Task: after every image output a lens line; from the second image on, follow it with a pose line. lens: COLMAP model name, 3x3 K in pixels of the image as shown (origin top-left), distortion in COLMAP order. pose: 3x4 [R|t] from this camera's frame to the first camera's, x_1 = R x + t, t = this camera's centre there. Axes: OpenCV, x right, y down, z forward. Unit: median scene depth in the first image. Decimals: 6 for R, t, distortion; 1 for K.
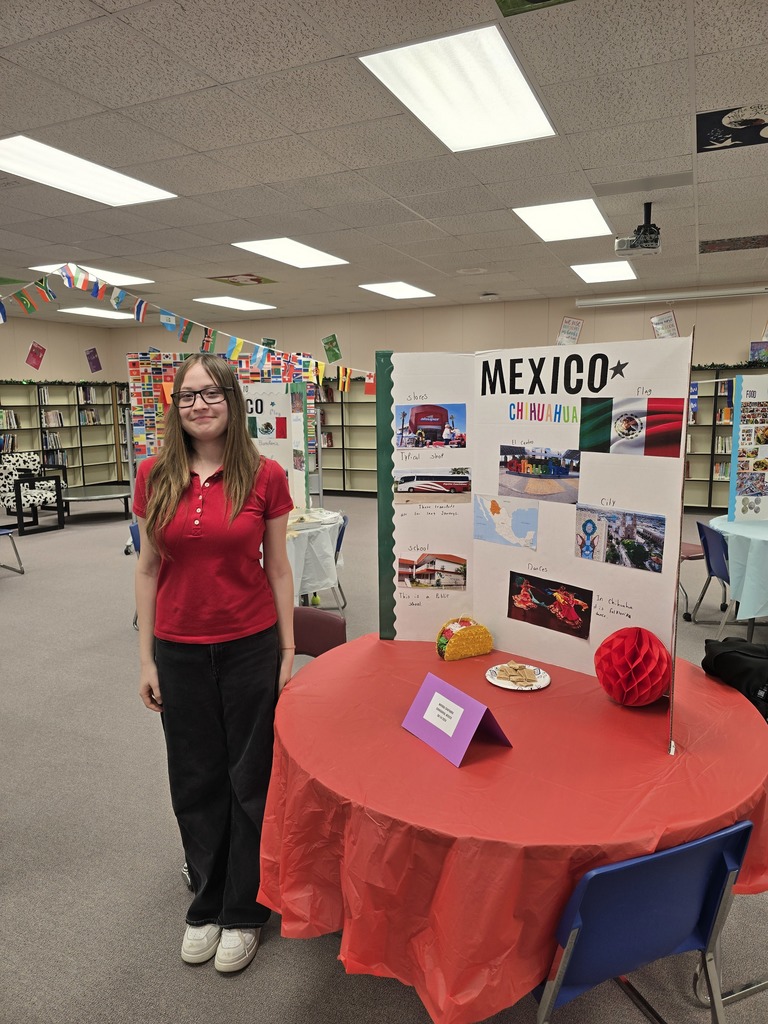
lens RADIAL K [[695.5, 0, 383.8], [0, 695.5, 504.1], [0, 0, 1]] dist [0.048164, -0.005039]
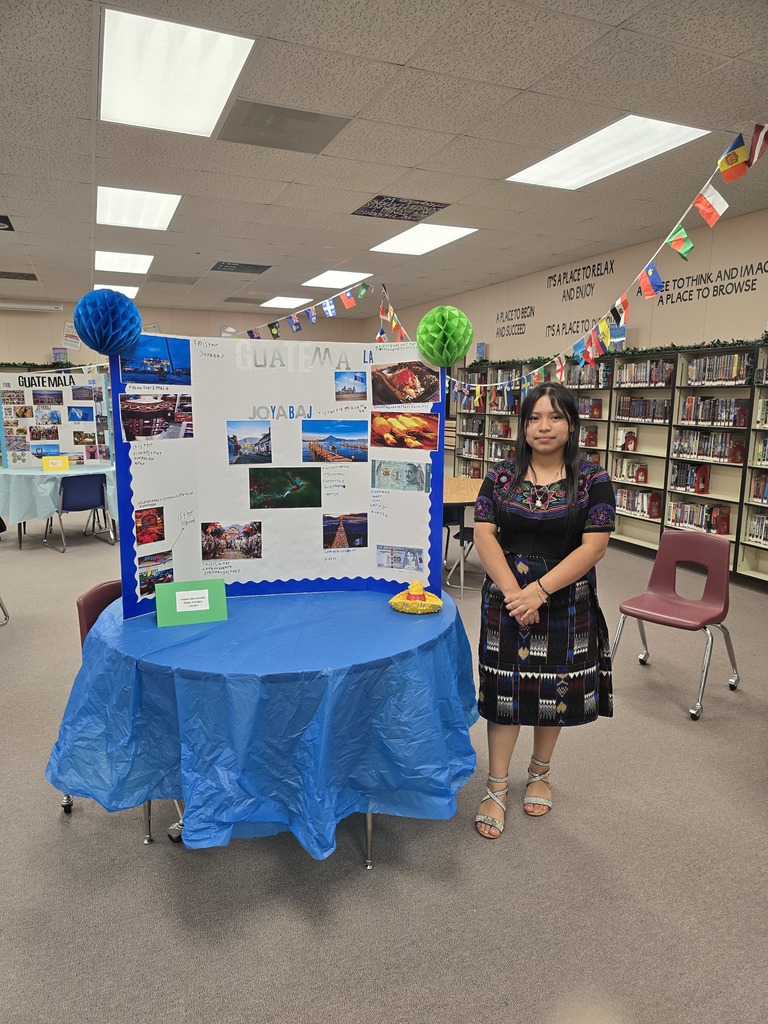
lens RADIAL K [[695.5, 0, 382.4], [0, 695.5, 513.4], [0, 0, 1]] dist [0.048164, -0.005039]
pose [[0.691134, -0.107160, 0.714738, -0.044798], [0.091666, 0.993957, 0.060384, 0.098439], [-0.716890, 0.023784, 0.696781, -0.616519]]
